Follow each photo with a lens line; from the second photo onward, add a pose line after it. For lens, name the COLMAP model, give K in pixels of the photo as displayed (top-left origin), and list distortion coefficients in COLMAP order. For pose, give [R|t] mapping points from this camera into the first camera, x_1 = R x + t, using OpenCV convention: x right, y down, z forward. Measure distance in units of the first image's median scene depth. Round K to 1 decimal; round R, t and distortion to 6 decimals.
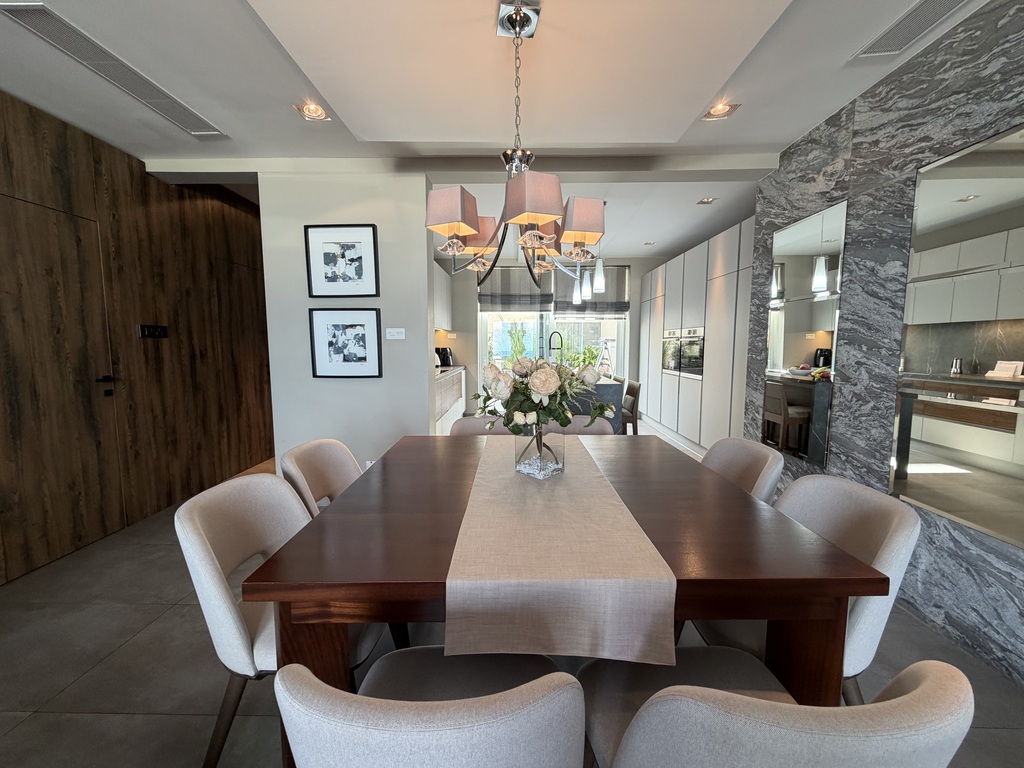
lens RADIAL K [[410.2, 0, 511.6], [0, 410.2, 381.0], [0, 0, 1]] dist [0.000371, 0.000055]
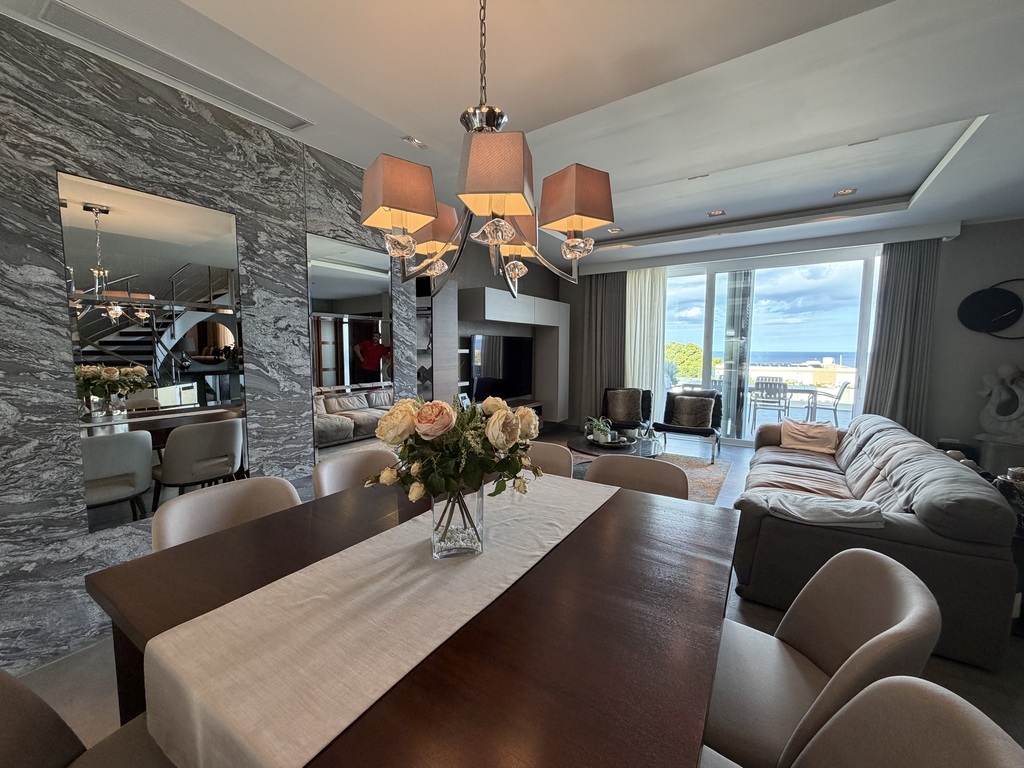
lens RADIAL K [[410.2, 0, 510.8], [0, 410.2, 386.4], [0, 0, 1]] dist [0.000371, 0.000055]
pose [[-0.843751, -0.048577, 0.534532, -0.100059], [0.049212, 0.984699, 0.167169, -0.044937], [-0.534473, 0.167354, -0.828451, 0.375062]]
